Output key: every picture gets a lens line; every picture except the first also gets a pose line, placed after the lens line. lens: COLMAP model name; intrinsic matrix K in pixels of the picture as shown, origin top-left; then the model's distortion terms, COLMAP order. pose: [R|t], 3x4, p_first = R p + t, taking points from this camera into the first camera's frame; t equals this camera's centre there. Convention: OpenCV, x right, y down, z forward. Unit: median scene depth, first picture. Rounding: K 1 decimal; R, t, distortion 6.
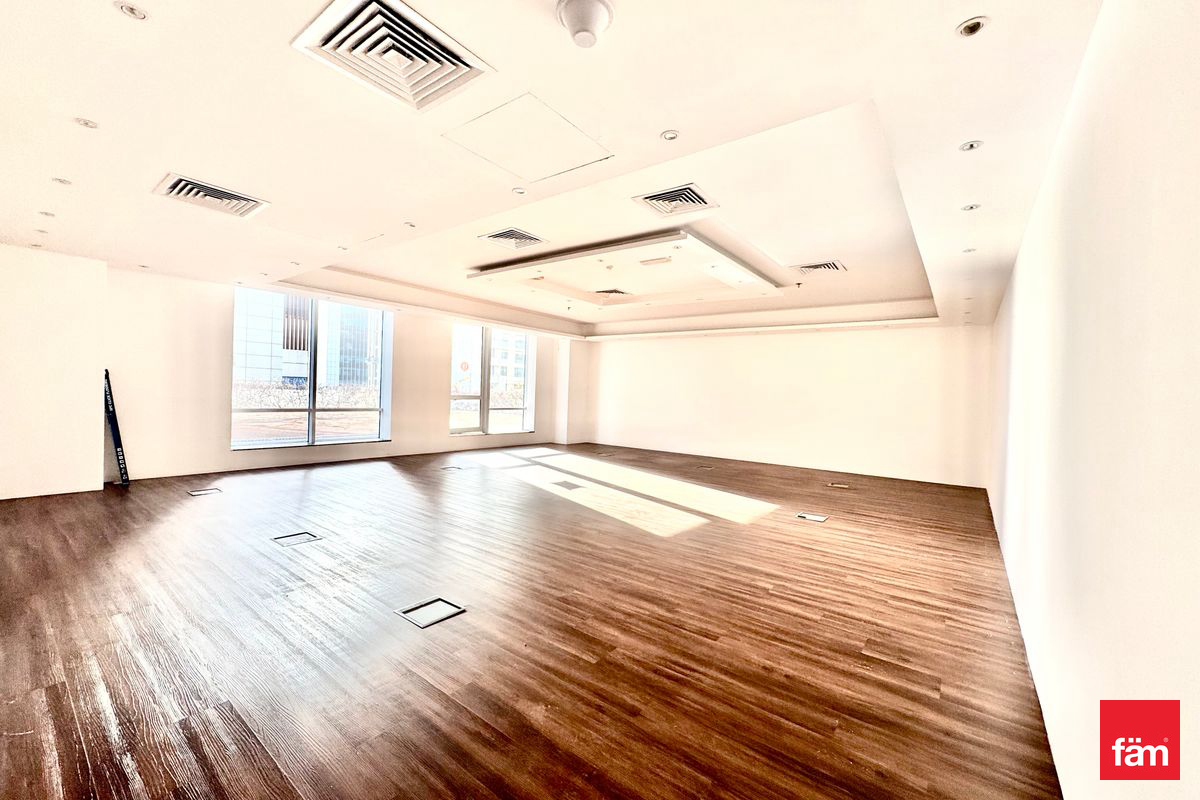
lens RADIAL K [[476.9, 0, 599.8], [0, 476.9, 401.3], [0, 0, 1]] dist [0.001294, -0.000058]
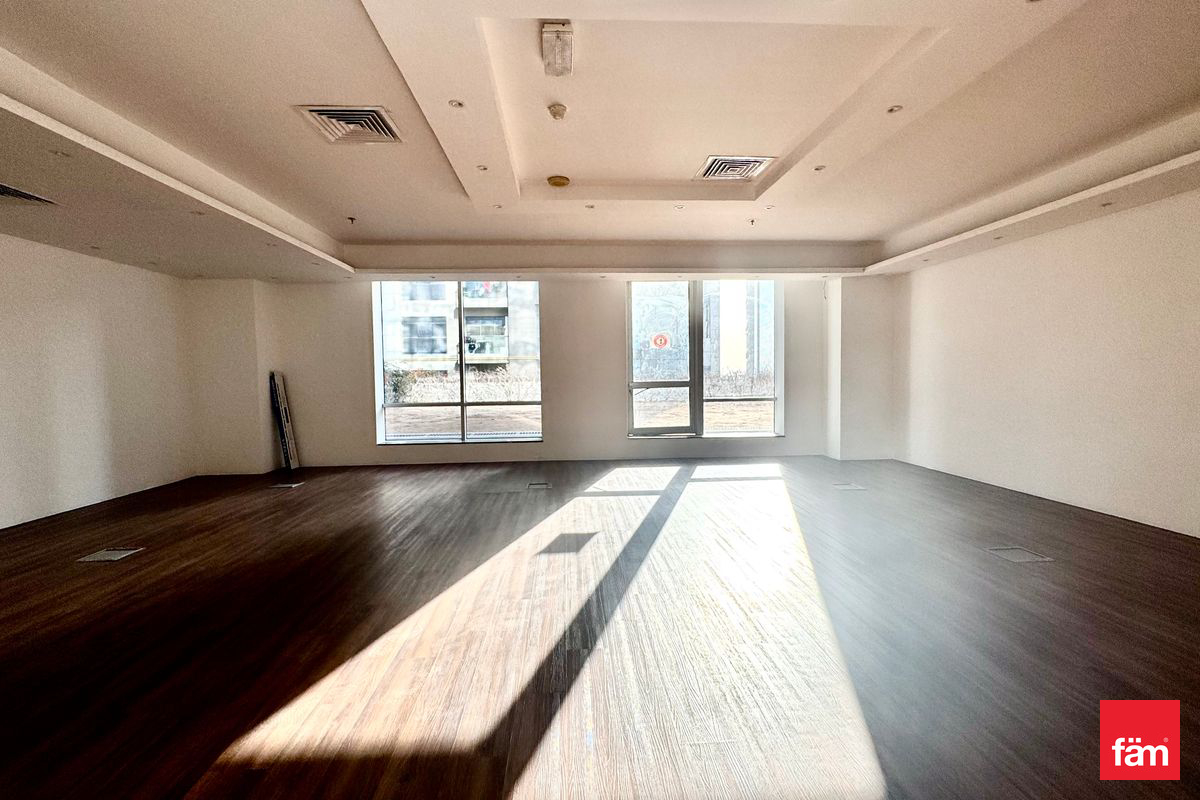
lens RADIAL K [[568.1, 0, 602.8], [0, 568.1, 398.2], [0, 0, 1]] dist [0.005267, -0.000201]
pose [[0.660429, -0.010656, -0.750813, 0.291318], [0.022674, 0.999726, 0.005755, 0.005311], [0.750546, -0.020825, 0.660490, 0.374166]]
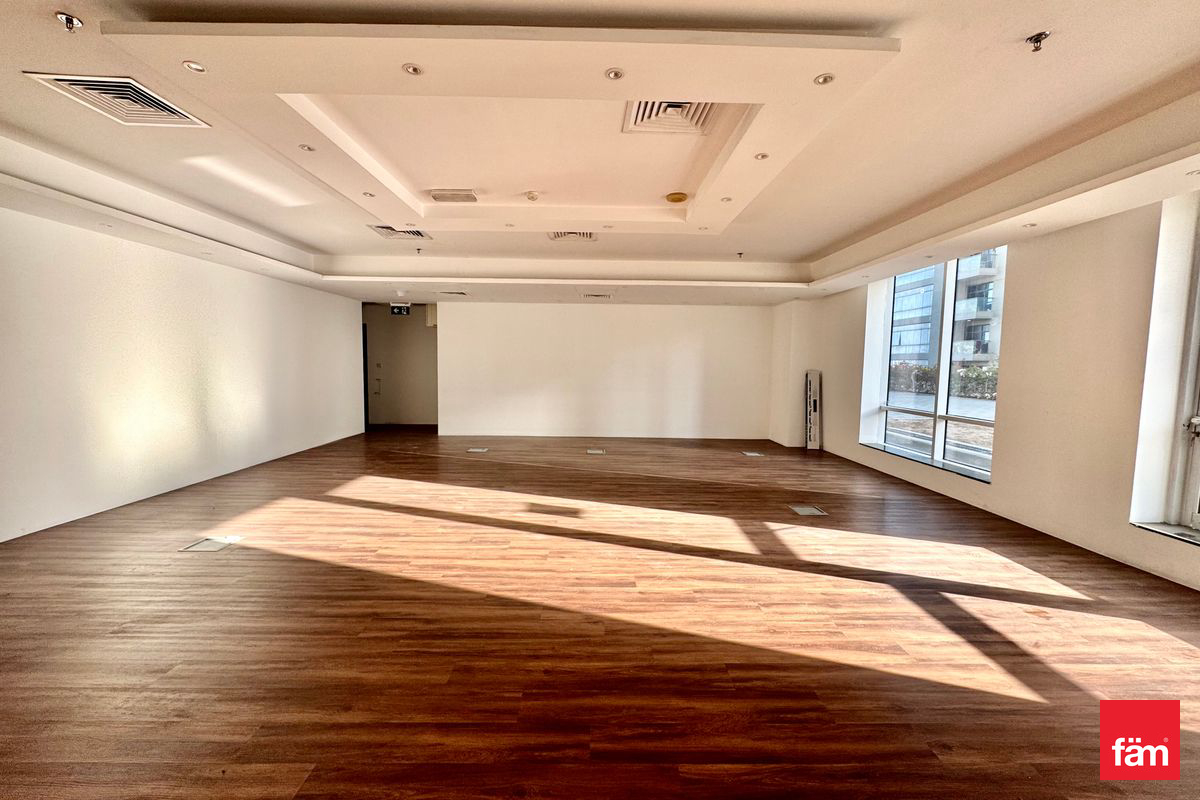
lens RADIAL K [[476.9, 0, 601.0], [0, 476.9, 394.4], [0, 0, 1]] dist [0.001294, -0.000058]
pose [[-0.784734, -0.003880, -0.619821, 0.217436], [-0.050682, 0.997034, 0.057926, -0.024354], [0.617758, 0.076870, -0.782602, 0.958489]]
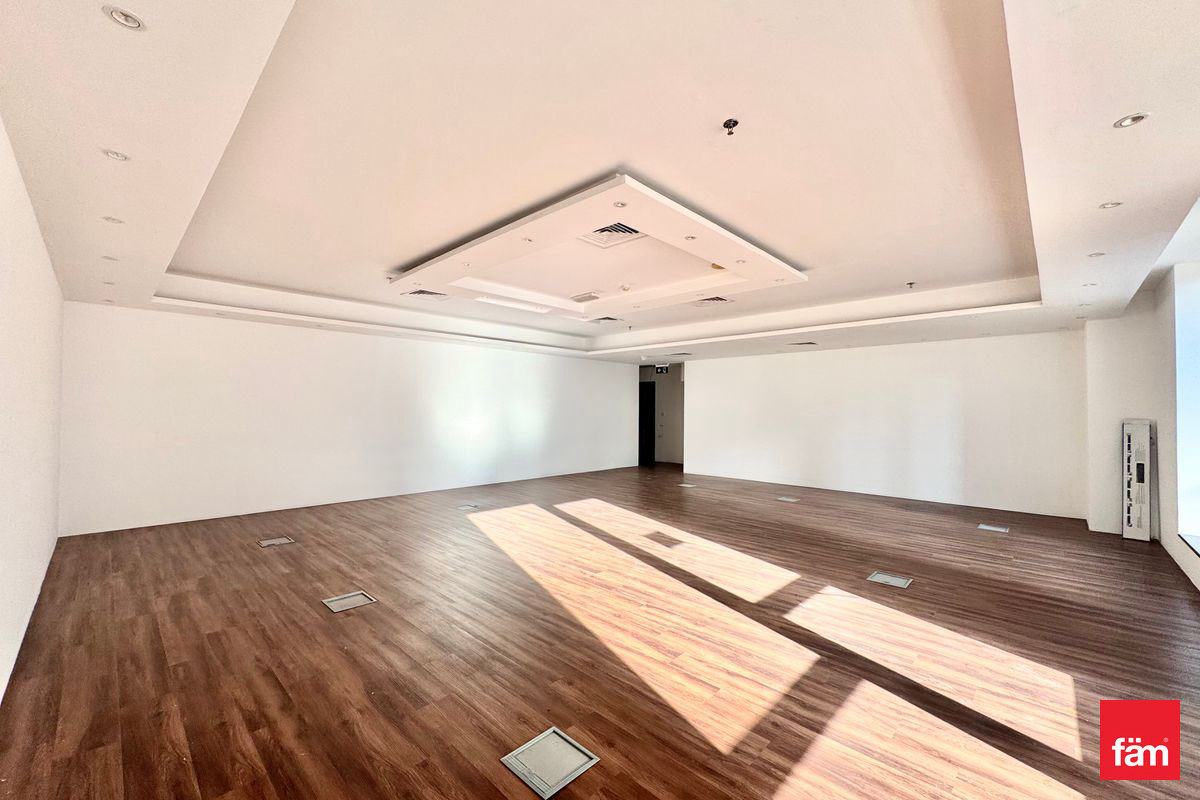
lens RADIAL K [[476.9, 0, 599.7], [0, 476.9, 402.5], [0, 0, 1]] dist [0.001294, -0.000058]
pose [[-0.992777, -0.038723, 0.113553, -0.023993], [-0.038263, 0.999248, 0.006229, -0.035429], [-0.113709, 0.001840, -0.993512, 1.145661]]
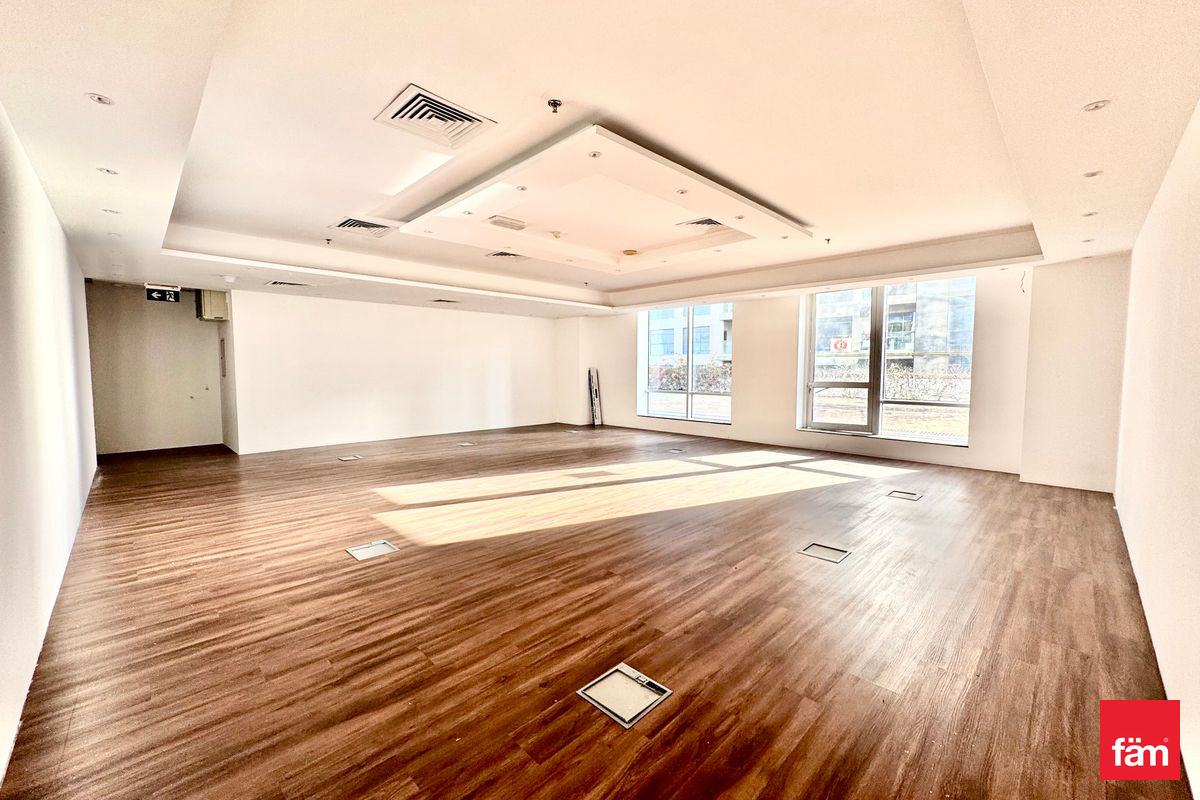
lens RADIAL K [[476.9, 0, 597.9], [0, 476.9, 403.9], [0, 0, 1]] dist [0.001294, -0.000058]
pose [[-0.136268, 0.041508, -0.989802, 0.540754], [-0.022926, 0.998722, 0.045039, -0.003074], [0.990407, 0.028829, -0.135142, 0.711989]]
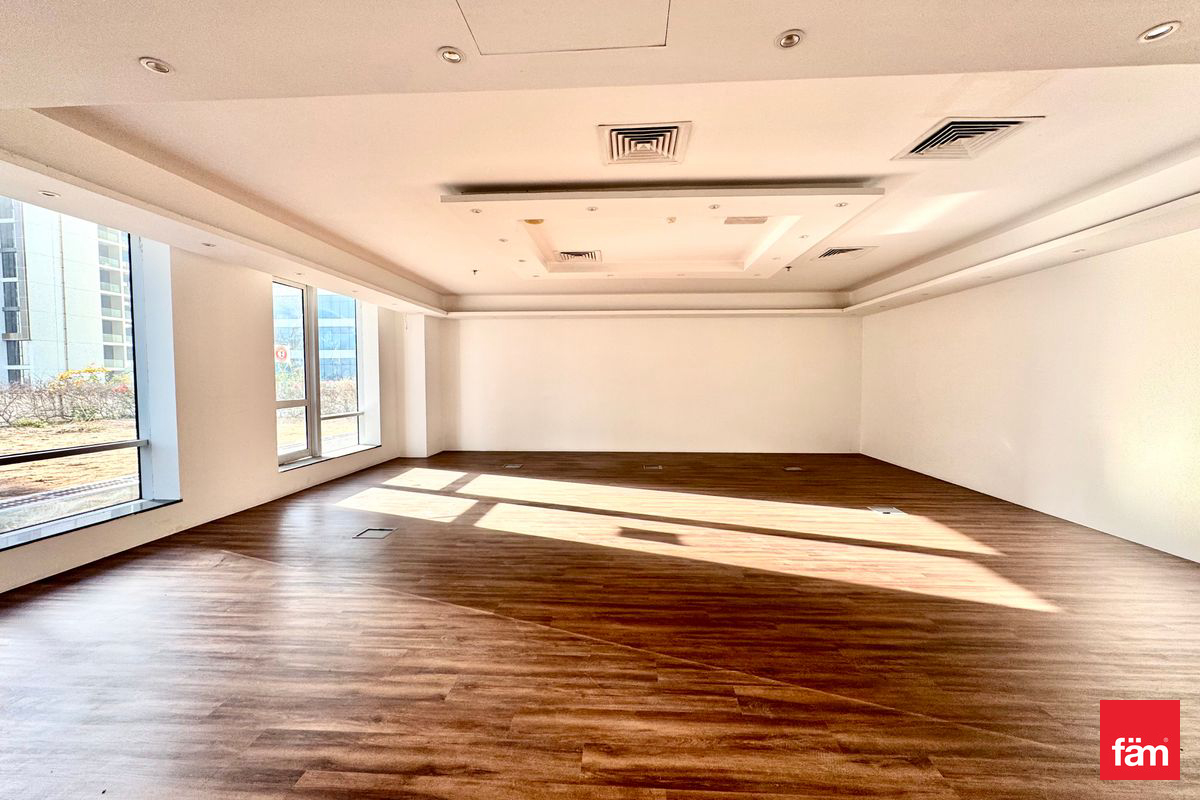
lens RADIAL K [[476.9, 0, 604.3], [0, 476.9, 400.9], [0, 0, 1]] dist [0.001294, -0.000058]
pose [[0.825846, -0.063243, 0.560338, -0.286523], [0.040321, 0.997770, 0.053187, -0.028485], [-0.562452, -0.021331, 0.826555, 0.265931]]
